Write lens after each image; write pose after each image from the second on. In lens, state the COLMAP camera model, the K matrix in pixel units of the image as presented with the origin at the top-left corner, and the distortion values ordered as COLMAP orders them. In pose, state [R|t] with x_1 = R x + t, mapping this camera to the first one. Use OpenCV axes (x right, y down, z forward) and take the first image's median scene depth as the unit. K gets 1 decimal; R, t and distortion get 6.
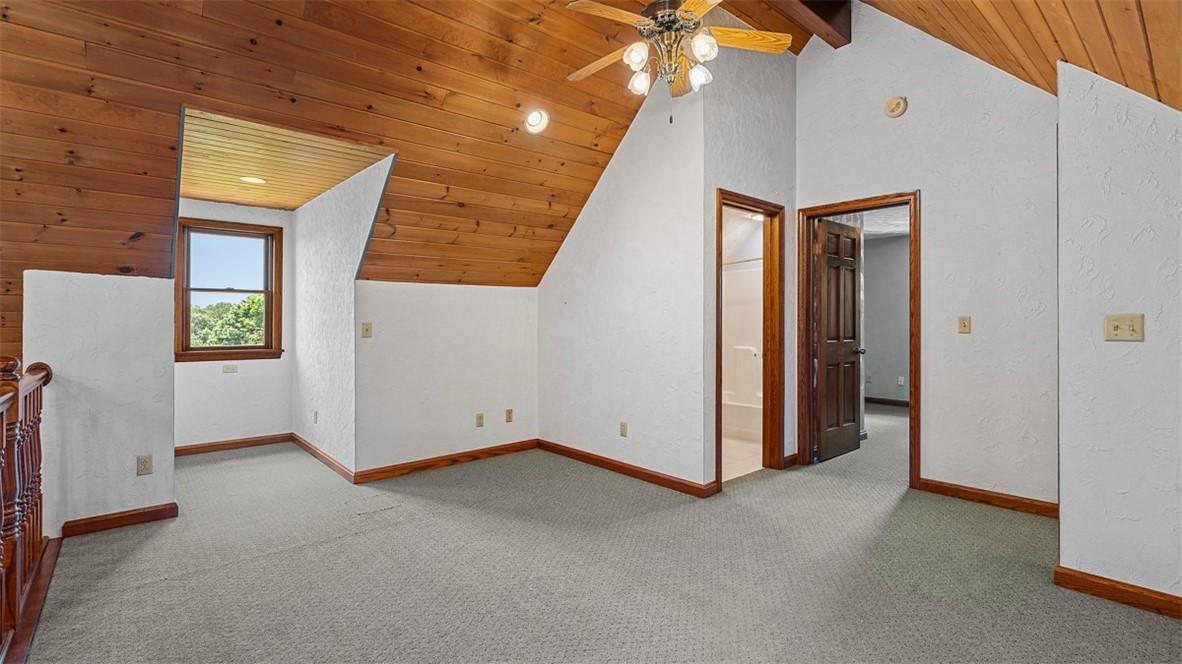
lens RADIAL K [[536.8, 0, 586.9], [0, 536.8, 322.4], [0, 0, 1]] dist [-0.004494, 0.001354]
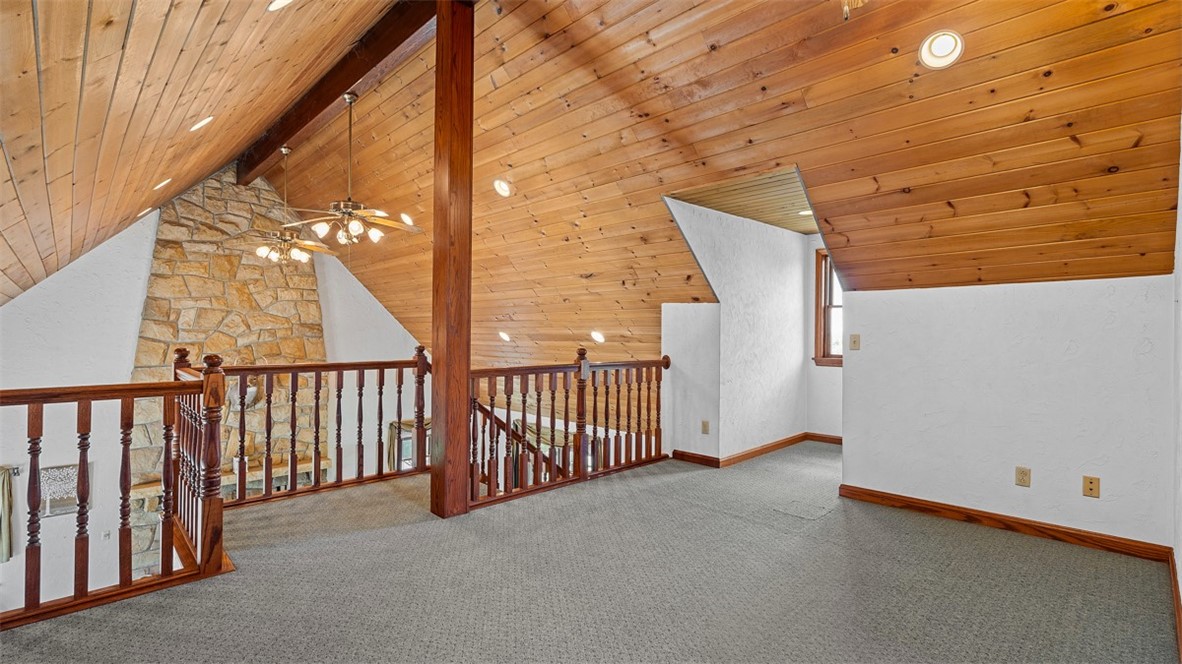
lens RADIAL K [[536.8, 0, 591.9], [0, 536.8, 332.2], [0, 0, 1]] dist [-0.004494, 0.001354]
pose [[0.062932, 0.002384, -0.998015, 0.550943], [-0.008834, 0.999959, 0.001831, -0.001998], [0.997979, 0.008701, 0.062950, 0.479514]]
